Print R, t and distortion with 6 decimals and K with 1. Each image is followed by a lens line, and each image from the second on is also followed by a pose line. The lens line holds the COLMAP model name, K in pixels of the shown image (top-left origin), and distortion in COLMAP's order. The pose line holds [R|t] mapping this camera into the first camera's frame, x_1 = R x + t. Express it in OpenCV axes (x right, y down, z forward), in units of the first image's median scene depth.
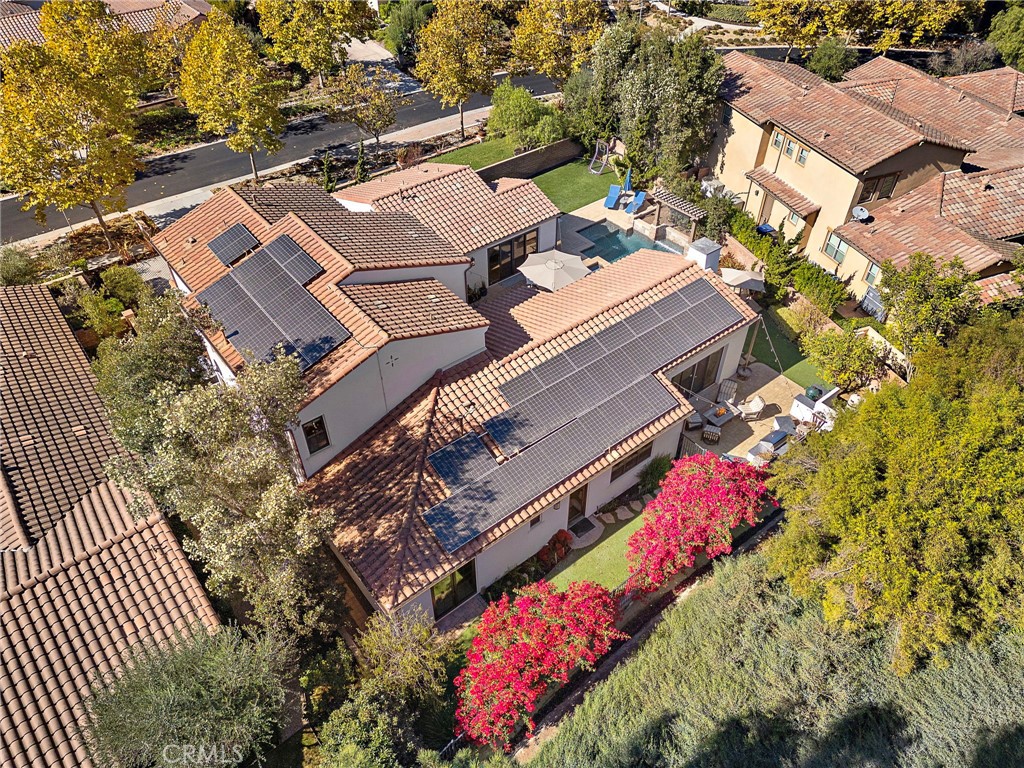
lens RADIAL K [[714.1, 0, 507.7], [0, 714.1, 383.6], [0, 0, 1]] dist [0.062005, -0.047352]
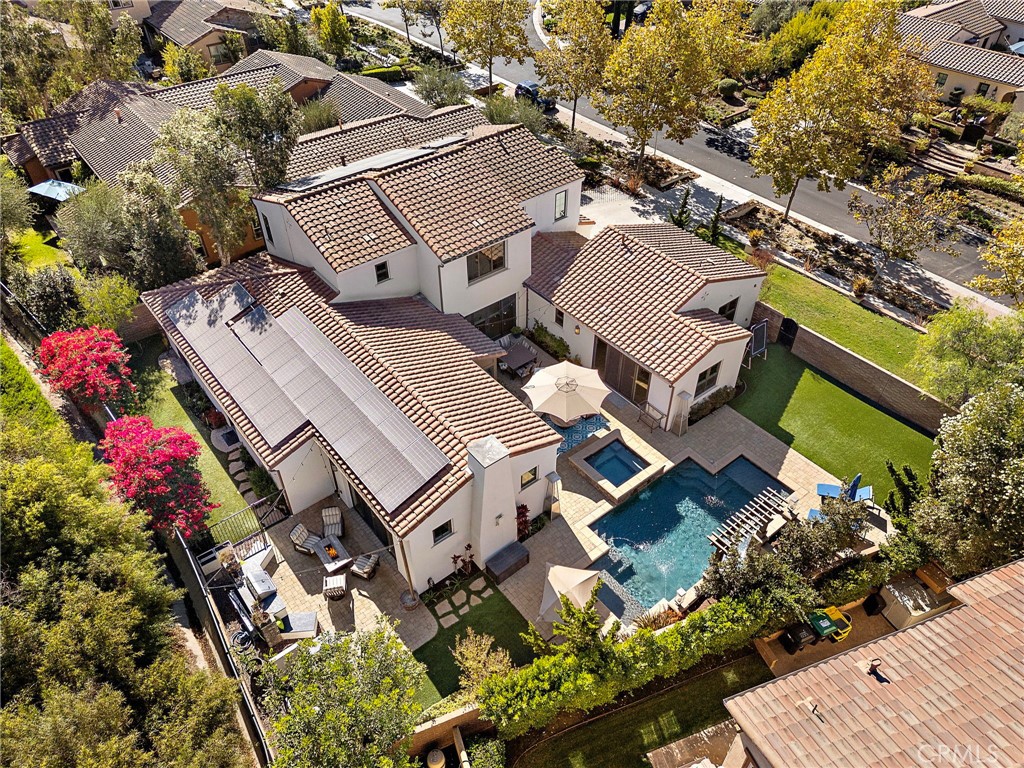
lens RADIAL K [[714.1, 0, 507.7], [0, 714.1, 383.6], [0, 0, 1]] dist [0.062005, -0.047352]
pose [[0.012256, 0.665930, -0.745914, 0.512742], [-0.679319, 0.552935, 0.482482, -0.392735], [0.733741, 0.500800, 0.459155, 0.444046]]
